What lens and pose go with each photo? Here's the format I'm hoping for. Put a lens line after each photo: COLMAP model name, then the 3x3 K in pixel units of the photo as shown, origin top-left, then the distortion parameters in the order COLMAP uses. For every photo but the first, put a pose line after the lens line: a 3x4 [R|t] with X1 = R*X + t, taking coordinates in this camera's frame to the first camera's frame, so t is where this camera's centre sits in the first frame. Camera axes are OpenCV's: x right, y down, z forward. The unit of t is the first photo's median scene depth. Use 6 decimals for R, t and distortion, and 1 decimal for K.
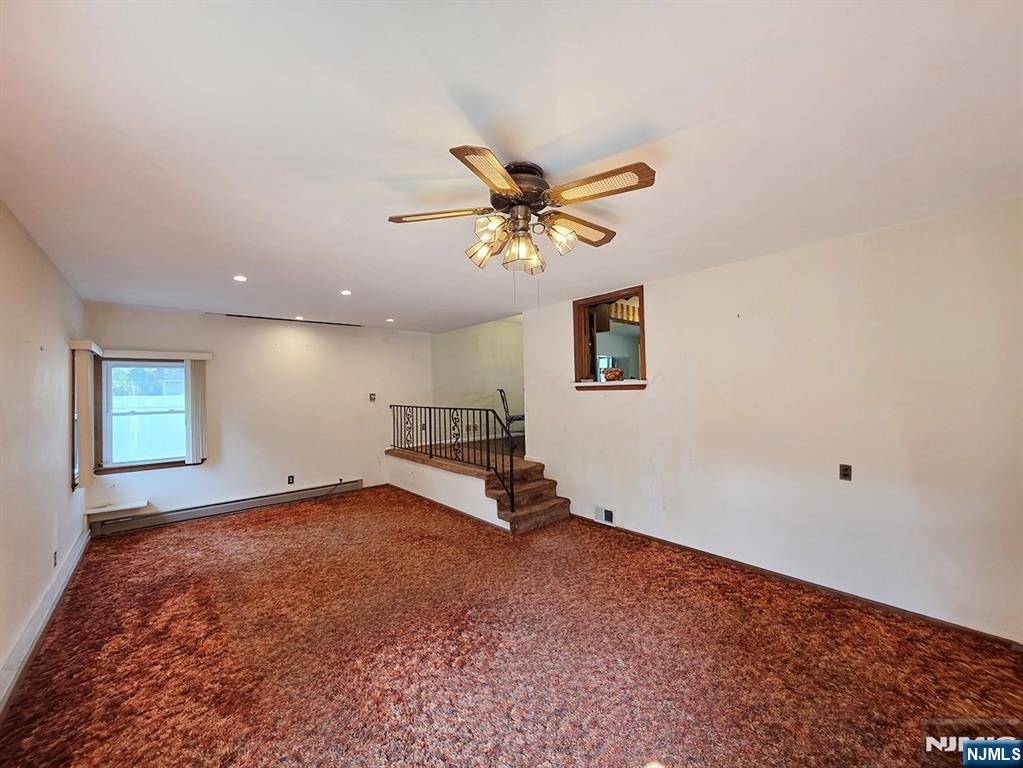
lens RADIAL K [[420.8, 0, 512.1], [0, 420.8, 384.5], [0, 0, 1]] dist [0.001291, 0.000580]
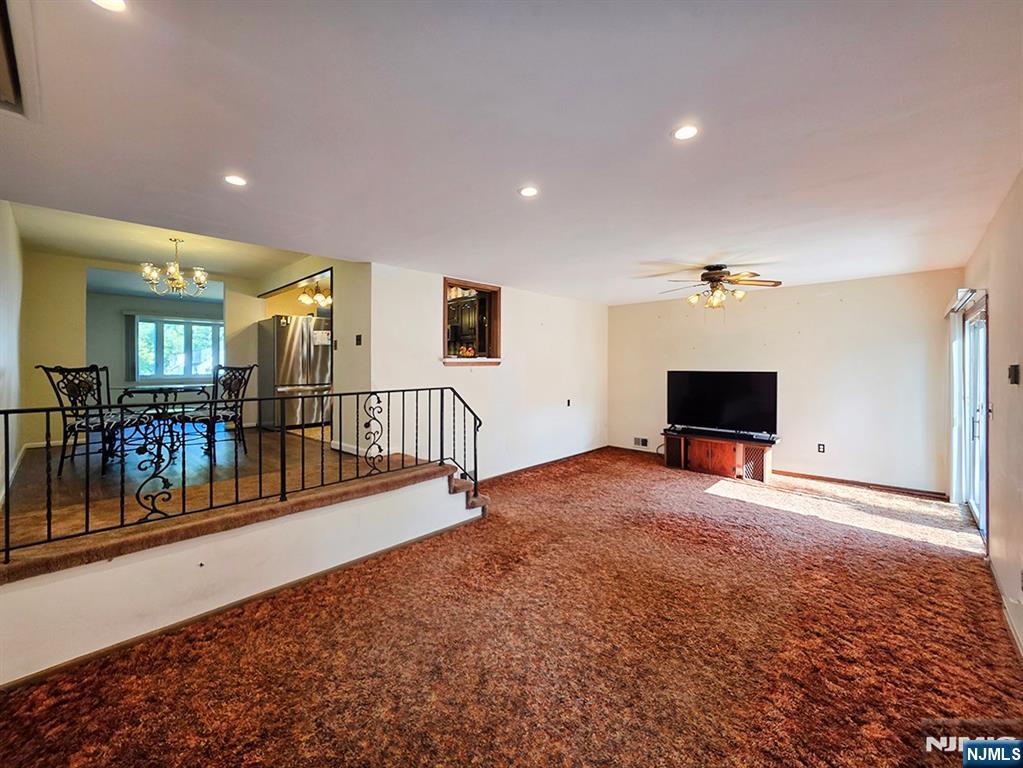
lens RADIAL K [[420.8, 0, 500.3], [0, 420.8, 366.1], [0, 0, 1]] dist [0.001291, 0.000580]
pose [[-0.101468, 0.020391, 0.994630, -0.883235], [0.002708, 0.999792, -0.020221, 0.035414], [-0.994835, 0.000642, -0.101502, 0.992761]]
